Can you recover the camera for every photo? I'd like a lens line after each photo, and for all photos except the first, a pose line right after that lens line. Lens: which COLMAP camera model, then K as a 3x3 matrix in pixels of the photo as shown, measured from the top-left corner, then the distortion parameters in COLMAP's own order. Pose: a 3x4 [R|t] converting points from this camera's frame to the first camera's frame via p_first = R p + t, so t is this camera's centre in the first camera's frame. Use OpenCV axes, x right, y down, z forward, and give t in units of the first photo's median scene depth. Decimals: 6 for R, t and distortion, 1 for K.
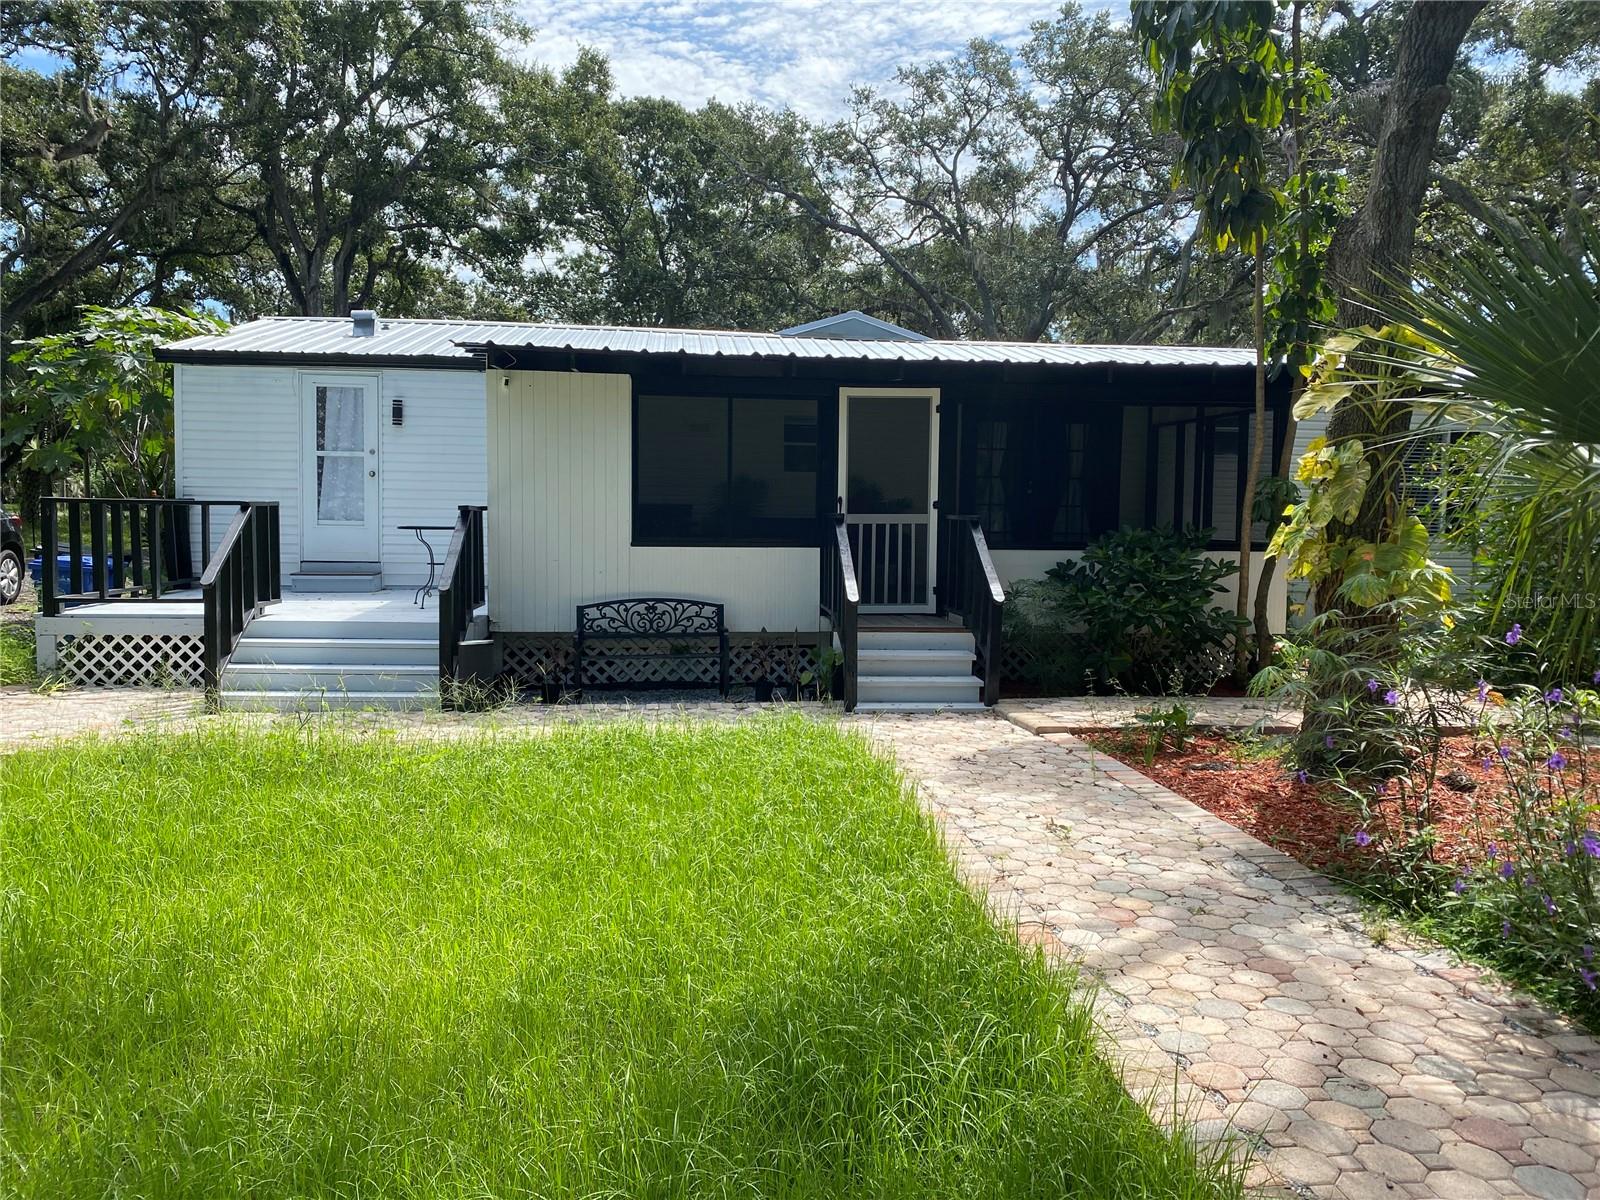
lens RADIAL K [[1214.3, 0, 797.9], [0, 1214.3, 600.3], [0, 0, 1]] dist [-0.011579, -0.007512]
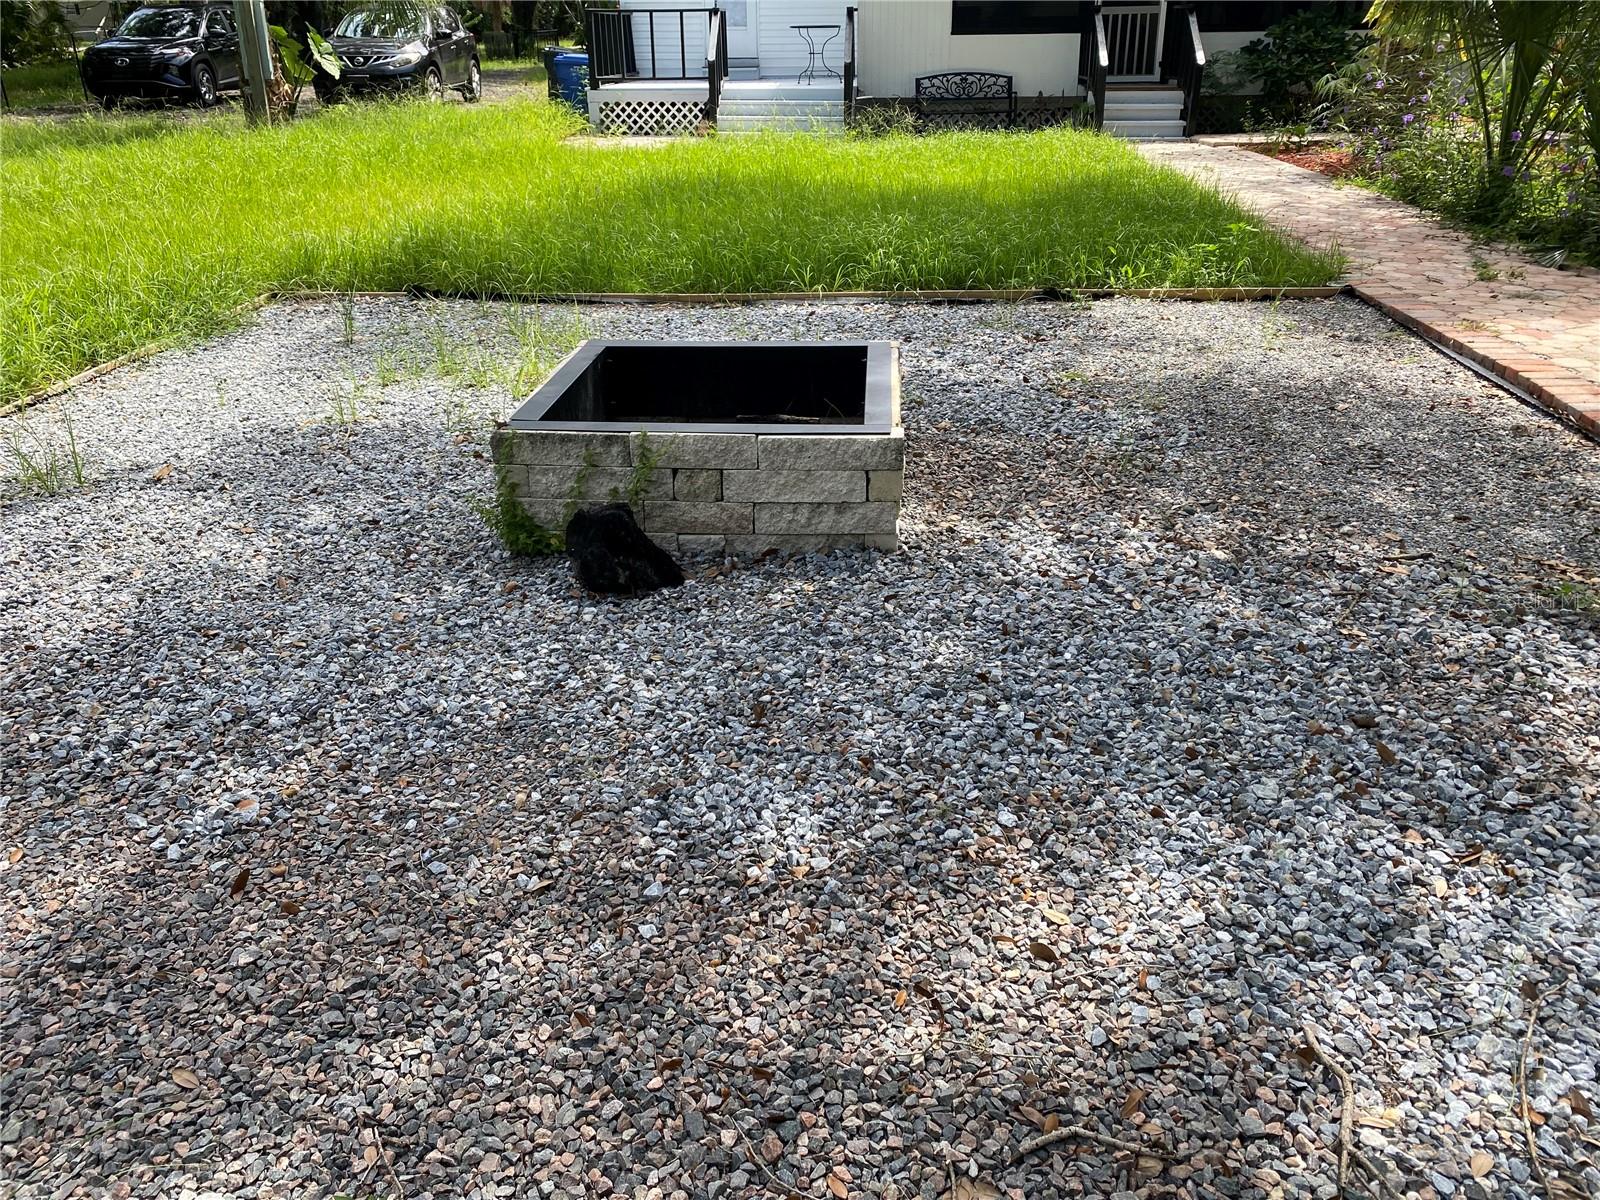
lens RADIAL K [[1214.3, 0, 807.4], [0, 1214.3, 602.3], [0, 0, 1]] dist [-0.011579, -0.007512]
pose [[0.986622, 0.045568, -0.156529, -0.051389], [0.013325, 0.934389, 0.356005, 0.079820], [0.162482, -0.353328, 0.921281, -0.680432]]
